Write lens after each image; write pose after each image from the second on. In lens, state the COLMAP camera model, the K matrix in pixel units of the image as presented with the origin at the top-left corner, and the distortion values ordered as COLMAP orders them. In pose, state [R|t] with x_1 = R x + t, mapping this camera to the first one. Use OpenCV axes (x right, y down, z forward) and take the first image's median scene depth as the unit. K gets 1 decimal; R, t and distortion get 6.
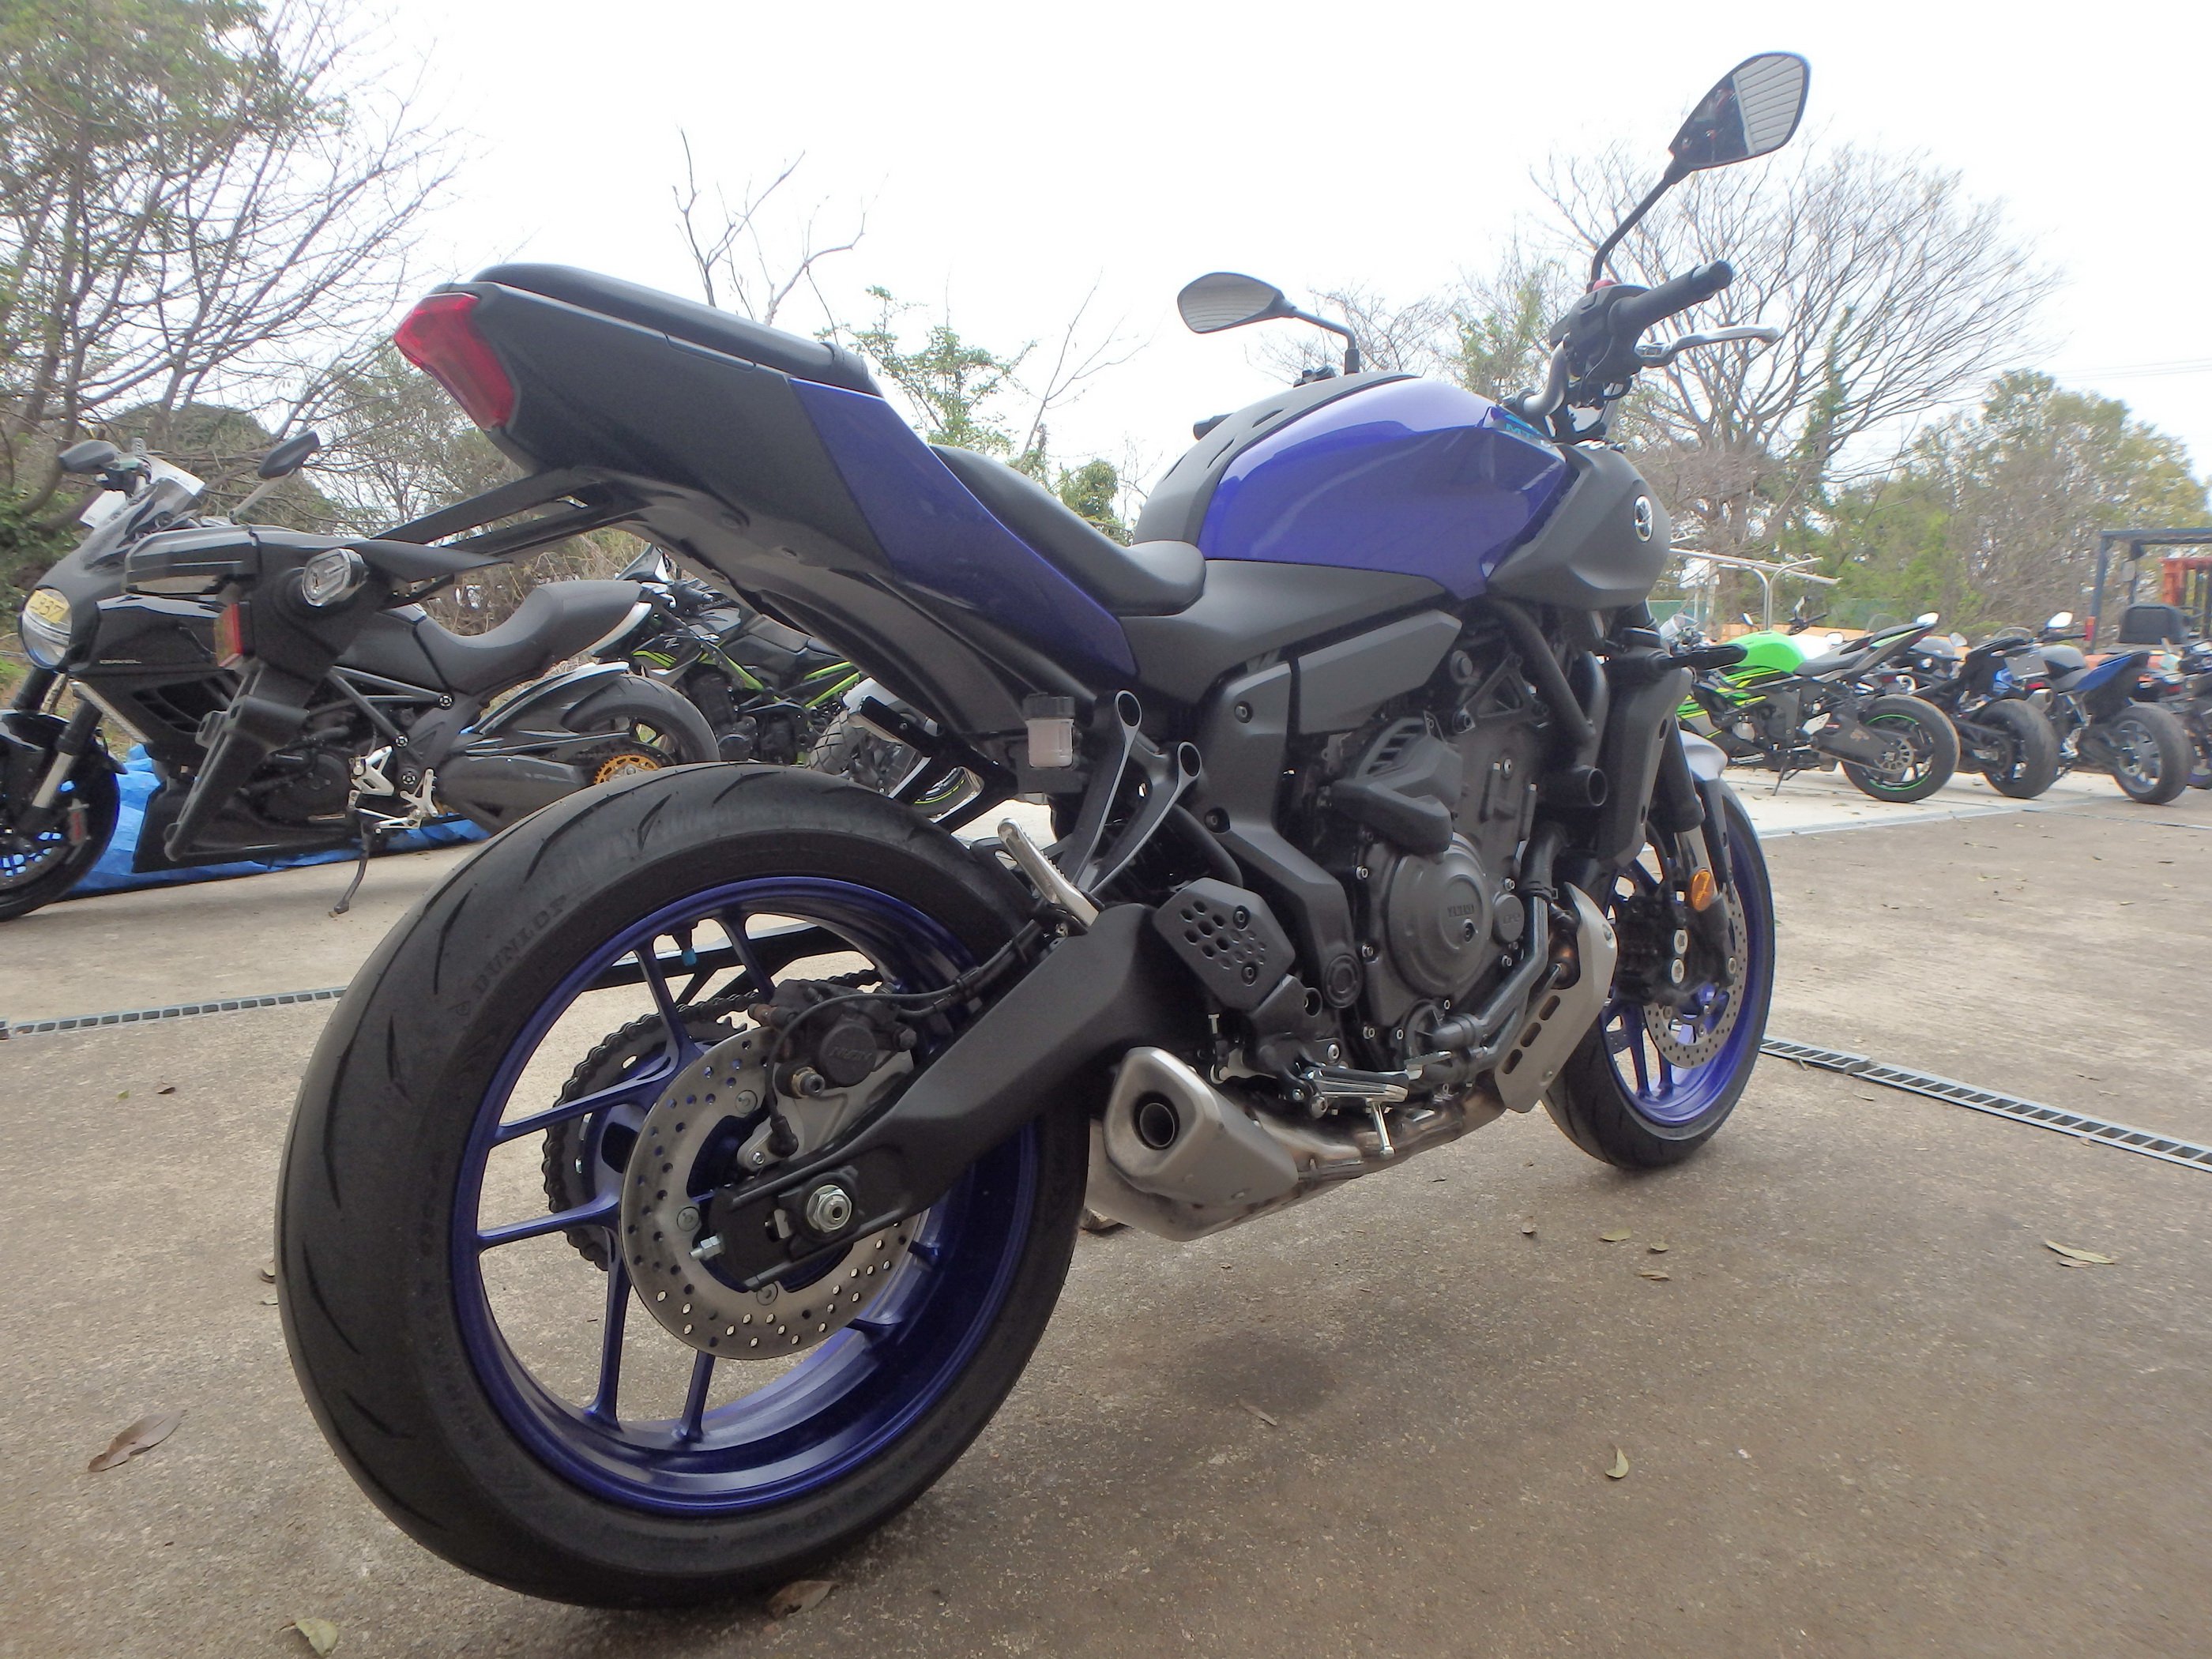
lens RADIAL K [[1367.4, 0, 1074.9], [0, 1367.4, 844.6], [0, 0, 1]] dist [-0.055046, 0.017761]
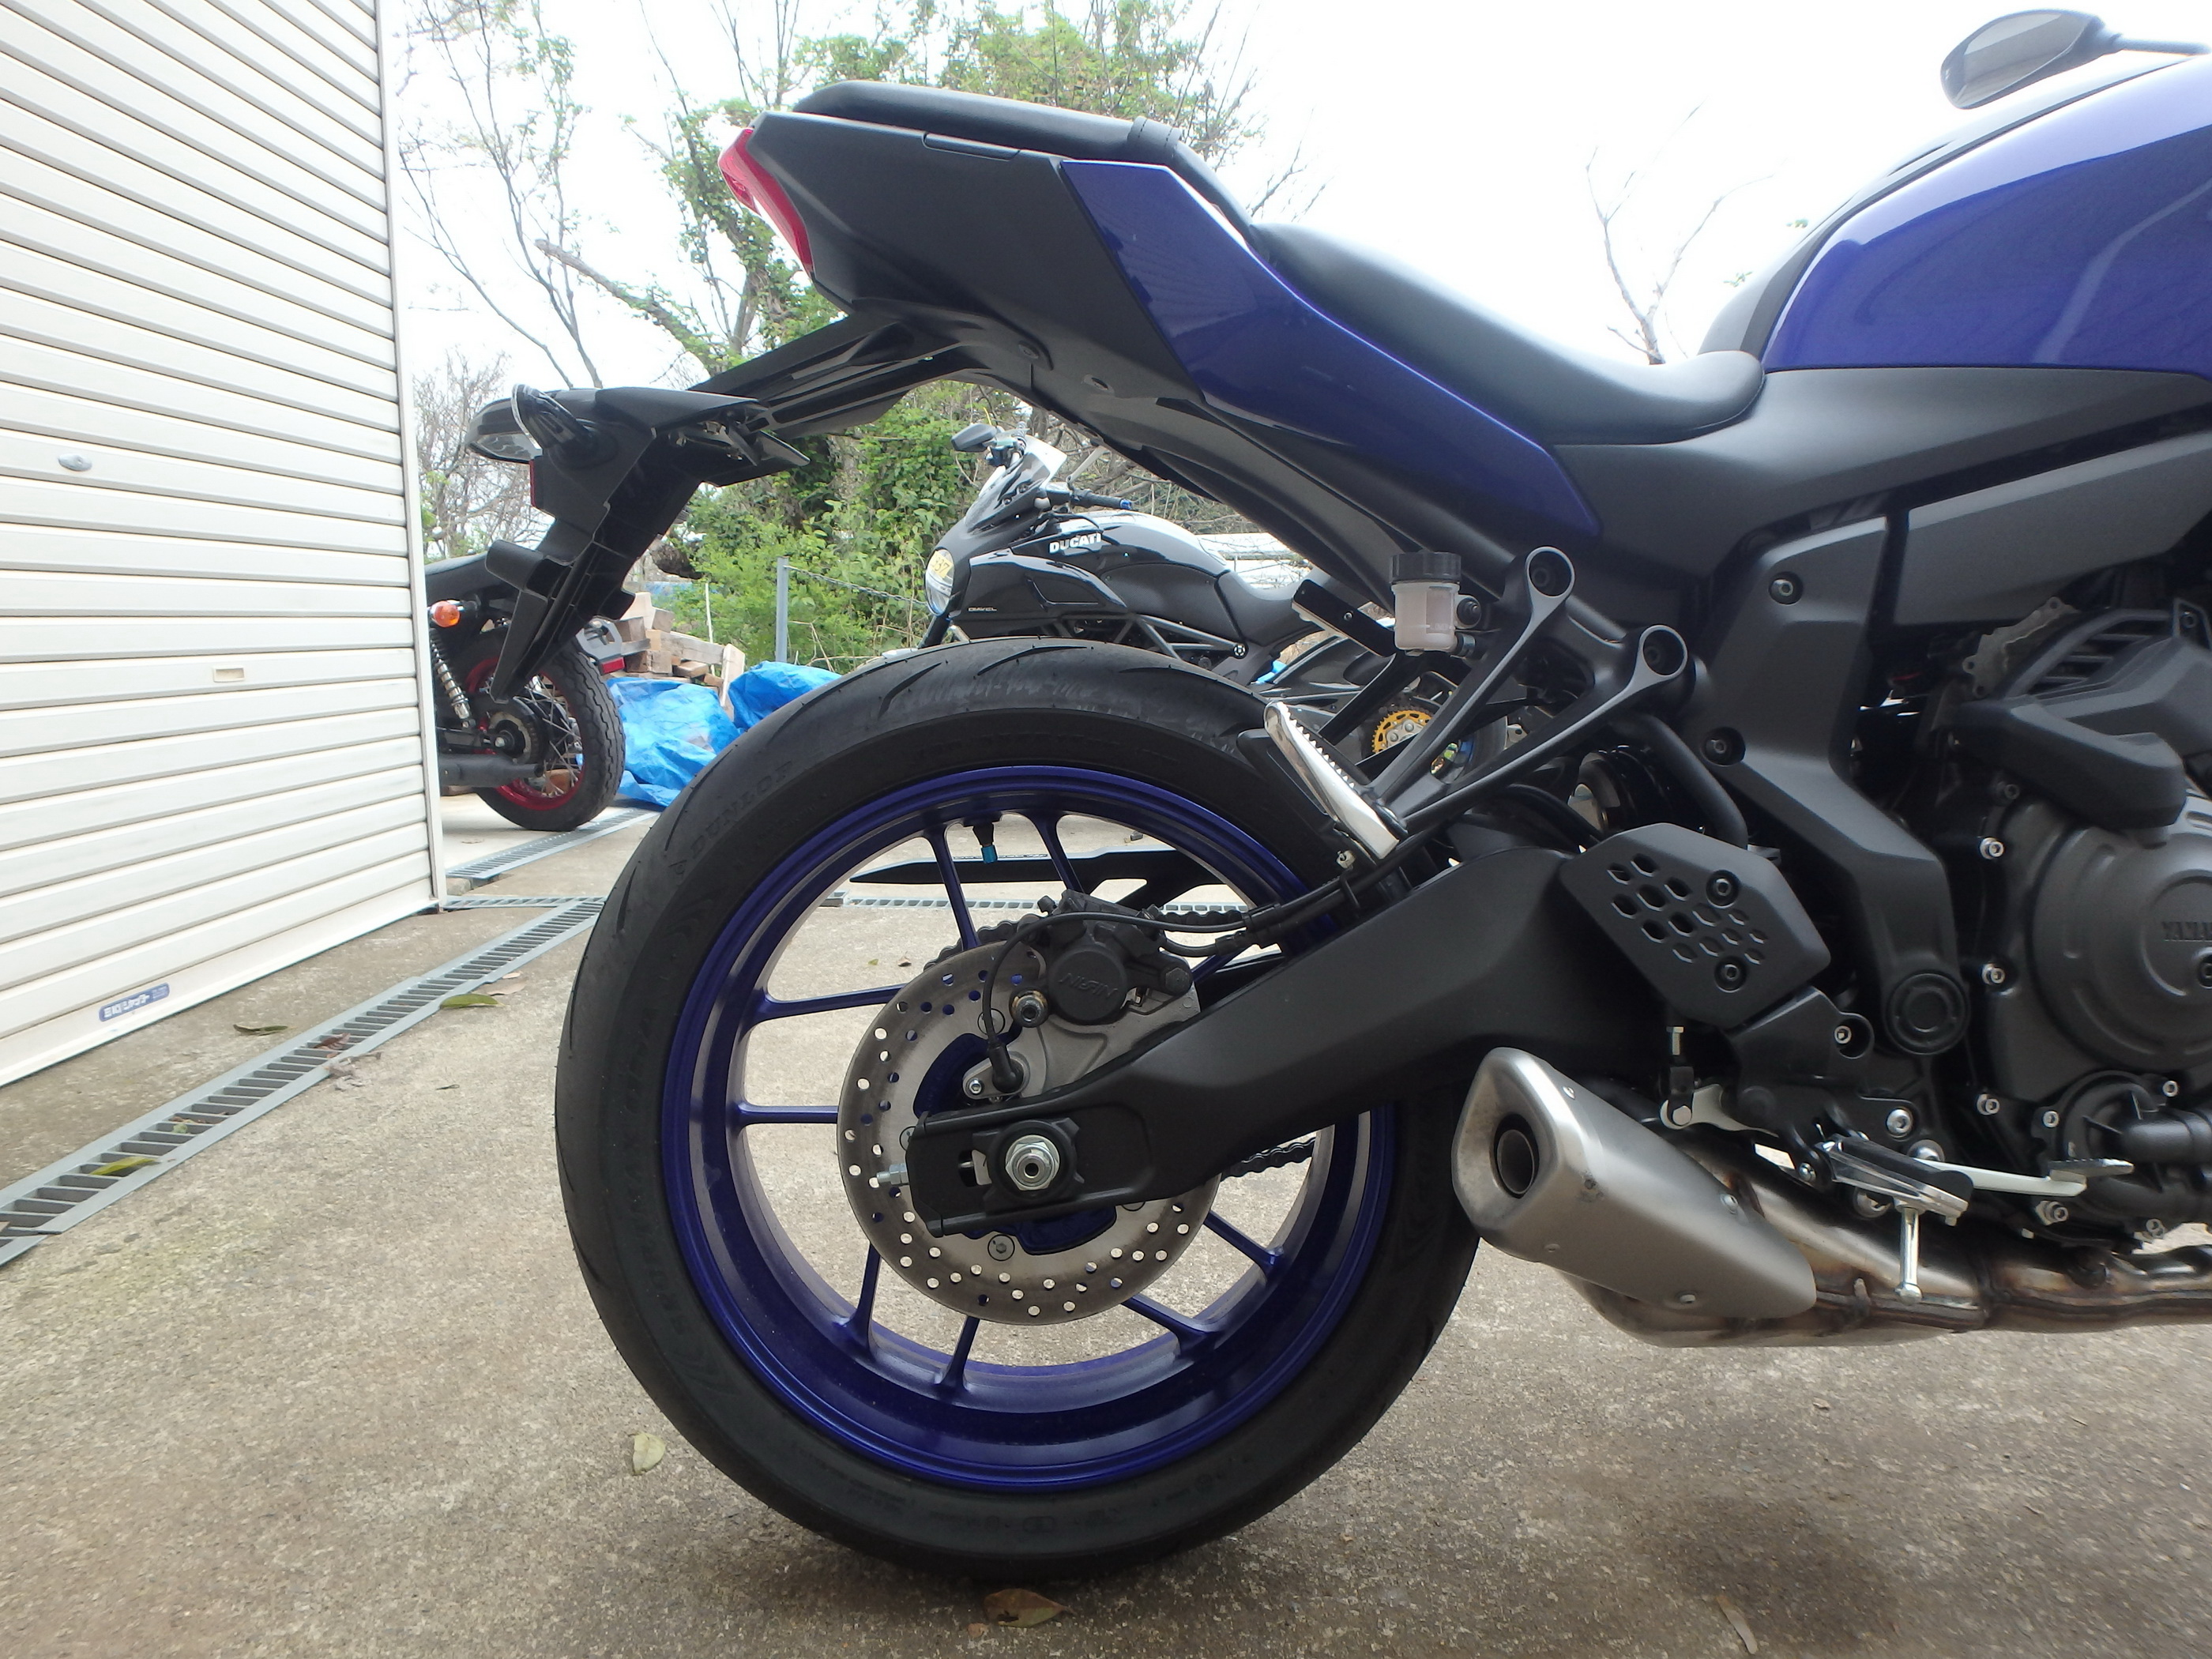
lens RADIAL K [[1352.6, 0, 1122.5], [0, 1352.6, 837.1], [0, 0, 1]] dist [-0.051619, 0.021617]
pose [[0.803650, 0.087262, -0.588669, 0.252184], [-0.083363, 0.995945, 0.033828, 0.028743], [0.589234, 0.021888, 0.807666, 0.279430]]
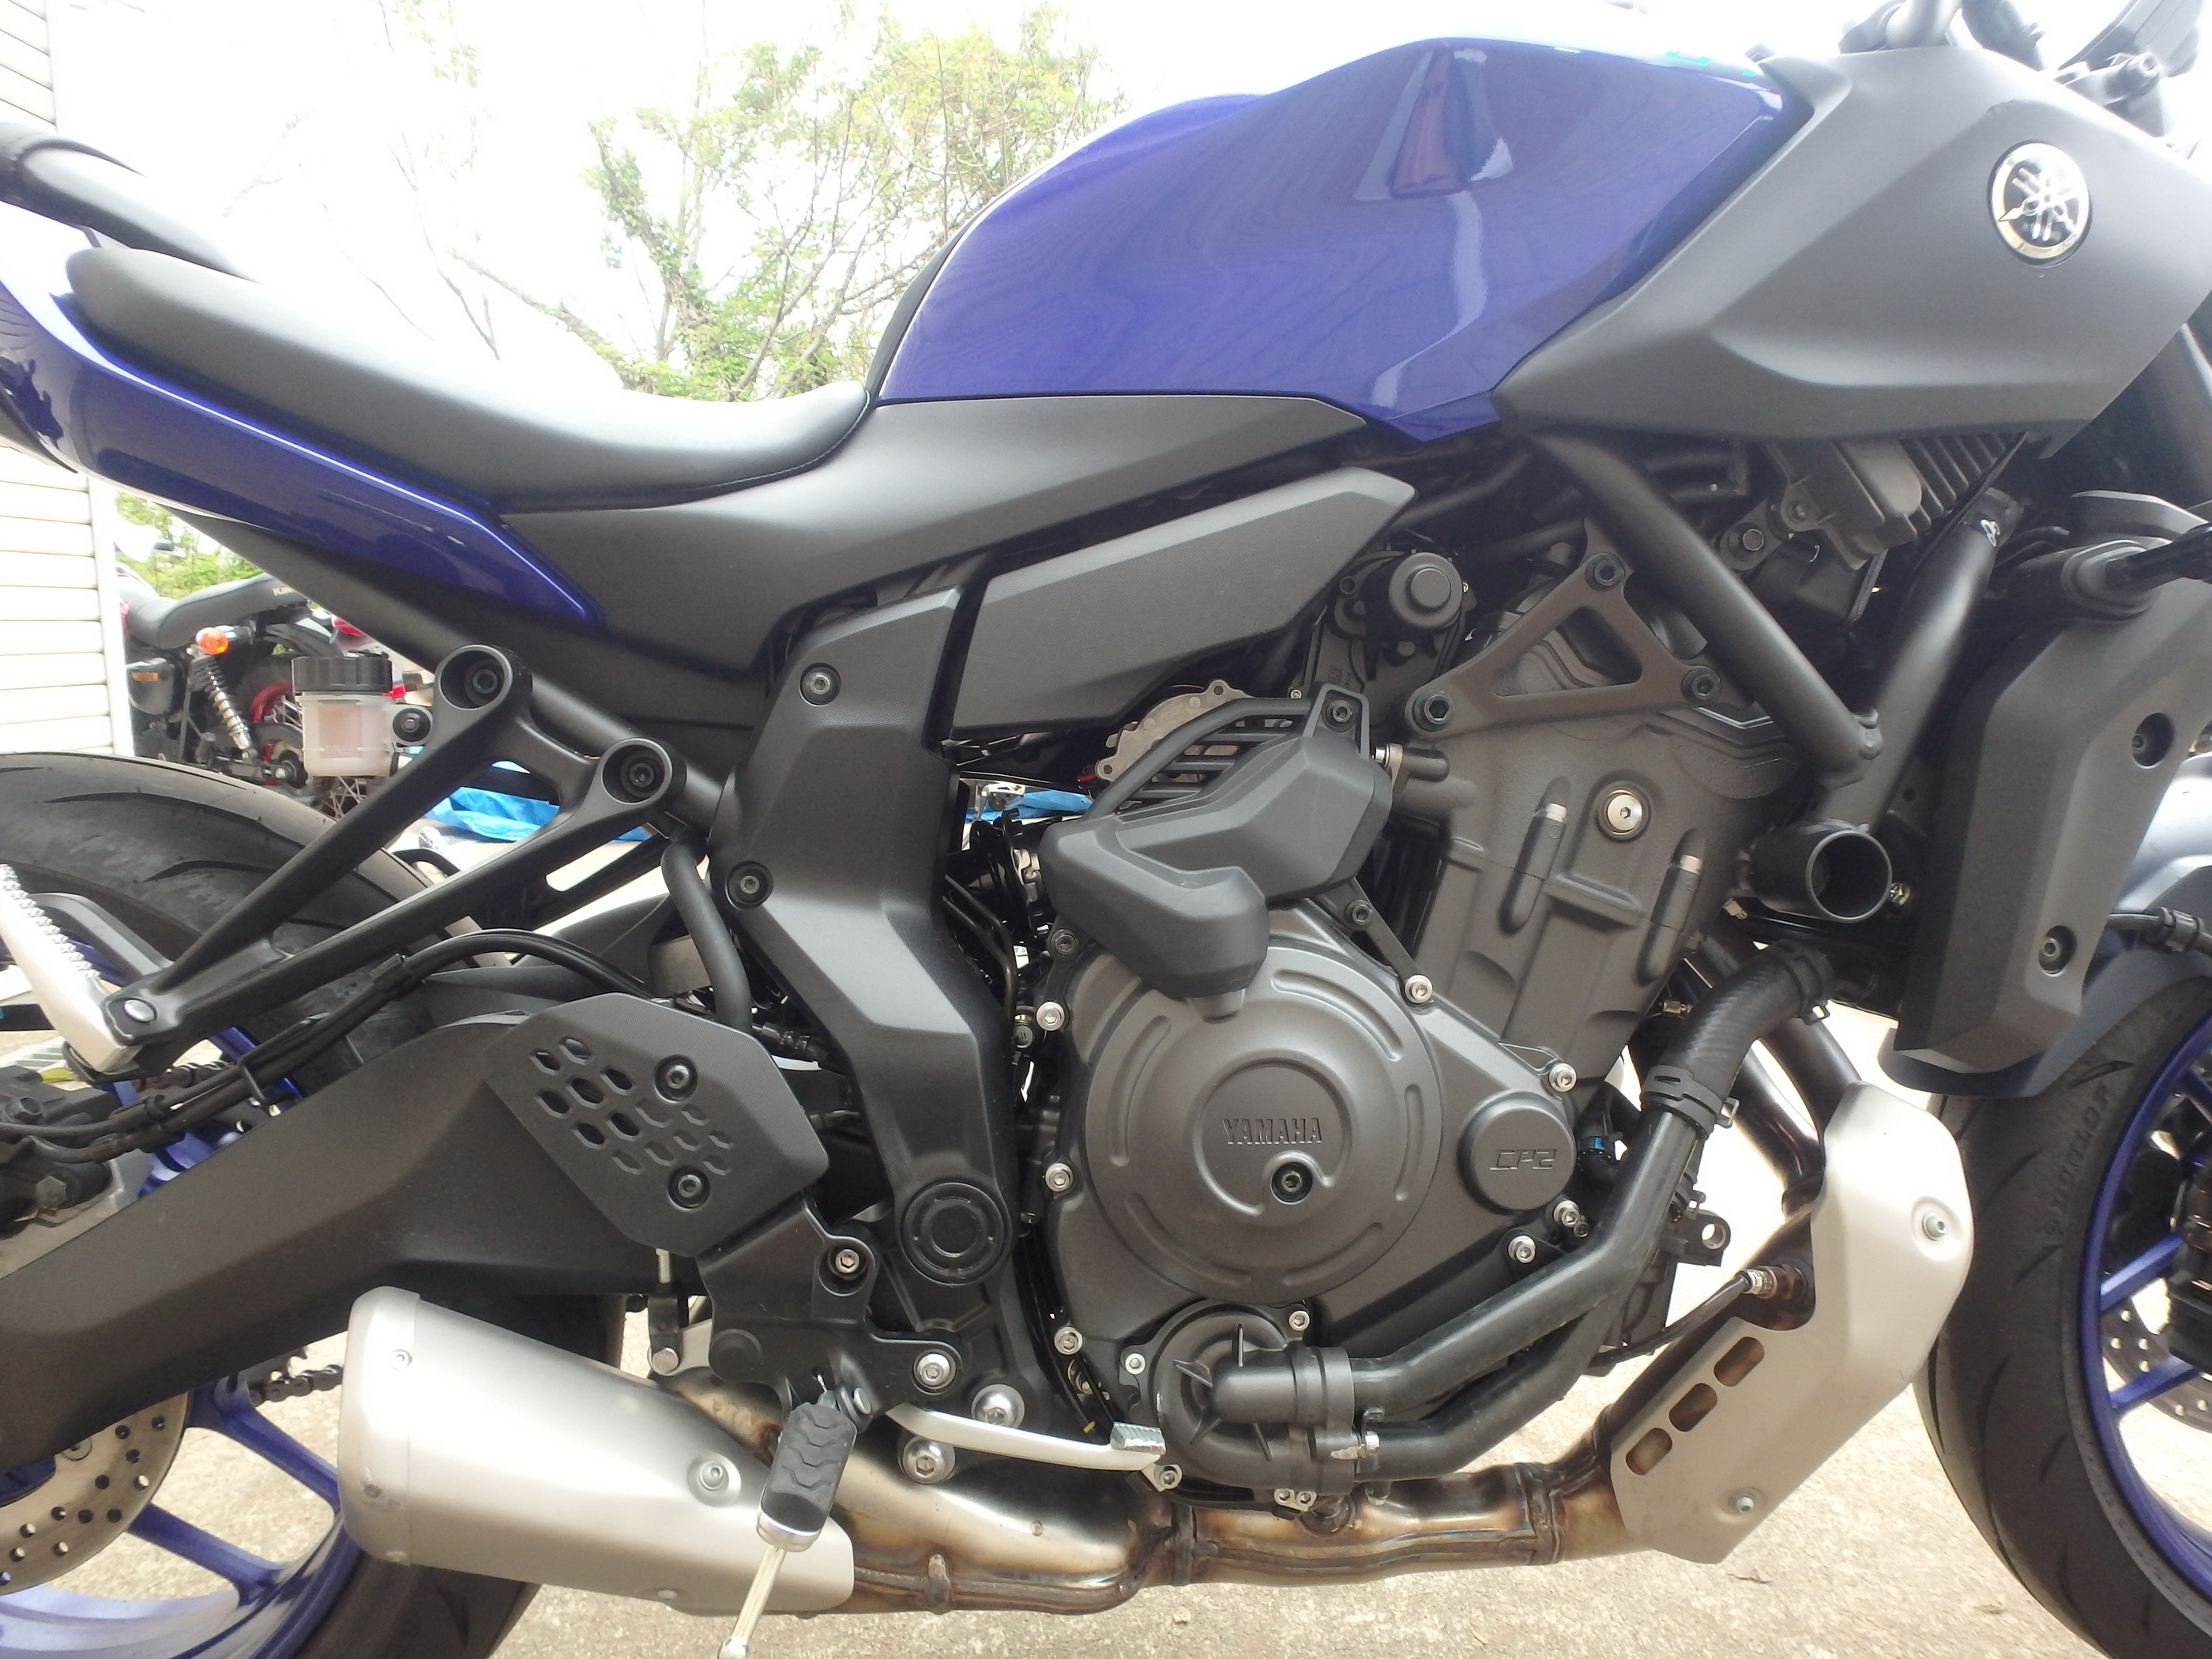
lens RADIAL K [[1353.0, 0, 1106.0], [0, 1353.0, 829.5], [0, 0, 1]] dist [-0.030095, -0.002301]
pose [[0.816711, 0.071023, -0.572659, 0.503402], [-0.069797, 0.997269, 0.024143, -0.058856], [0.572810, 0.020252, 0.819438, 0.625986]]
